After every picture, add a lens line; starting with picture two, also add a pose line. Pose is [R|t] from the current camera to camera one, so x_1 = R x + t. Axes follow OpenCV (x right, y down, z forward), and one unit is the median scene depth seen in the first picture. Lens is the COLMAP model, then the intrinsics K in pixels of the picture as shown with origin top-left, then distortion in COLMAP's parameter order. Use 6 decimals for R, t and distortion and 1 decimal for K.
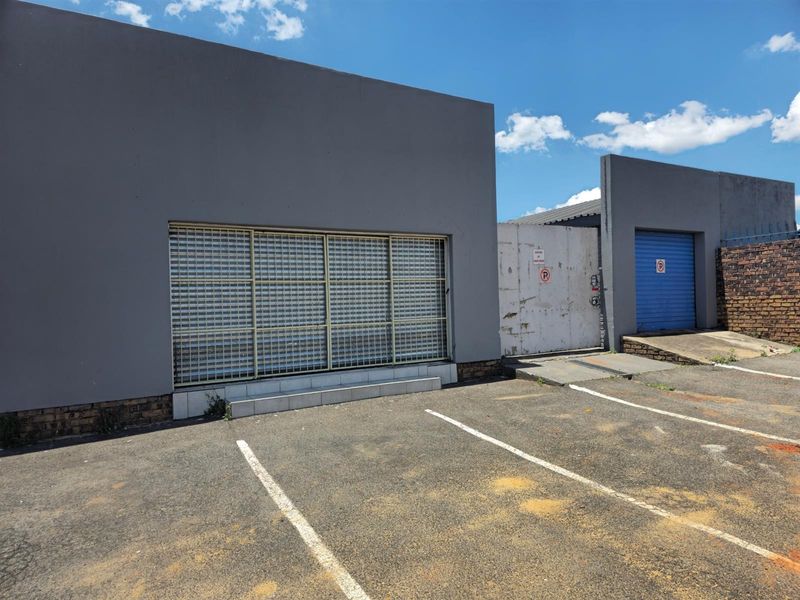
lens RADIAL K [[521.2, 0, 400.0], [0, 521.2, 293.7], [0, 0, 1]] dist [0.053081, -0.044190]
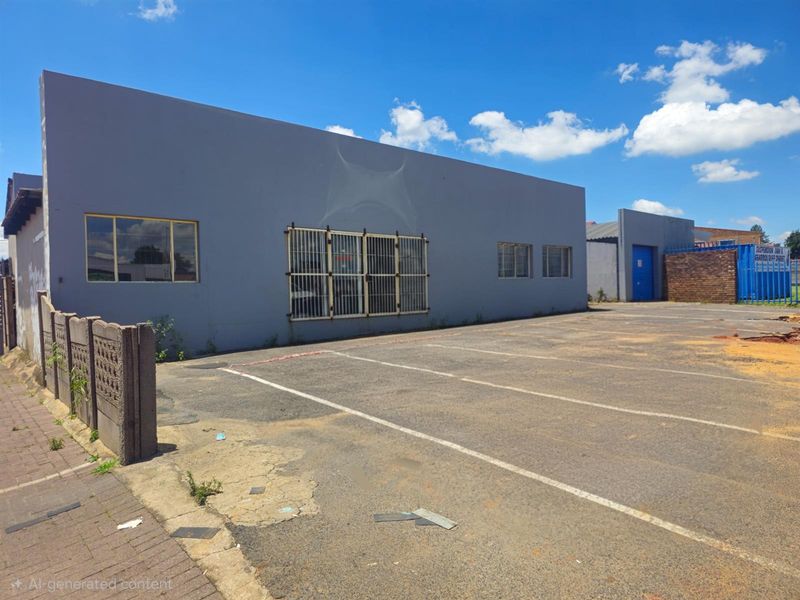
lens RADIAL K [[545.3, 0, 380.0], [0, 545.3, 299.6], [0, 0, 1]] dist [0.057028, 0.000135]
pose [[0.978014, 0.005005, 0.208481, -1.148951], [-0.009305, 0.999764, 0.019648, 0.067379], [-0.208334, -0.021156, 0.977829, -1.073817]]
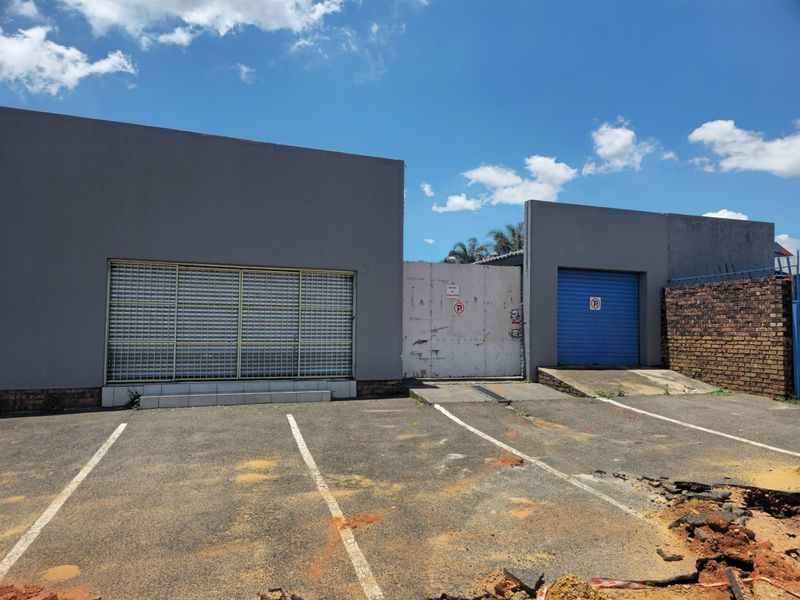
lens RADIAL K [[521.2, 0, 400.0], [0, 521.2, 293.7], [0, 0, 1]] dist [0.053081, -0.044190]
pose [[0.980685, 0.031265, -0.193079, 0.399165], [-0.040296, 0.998261, -0.043022, -0.014078], [0.191398, 0.049971, 0.980240, -0.129615]]
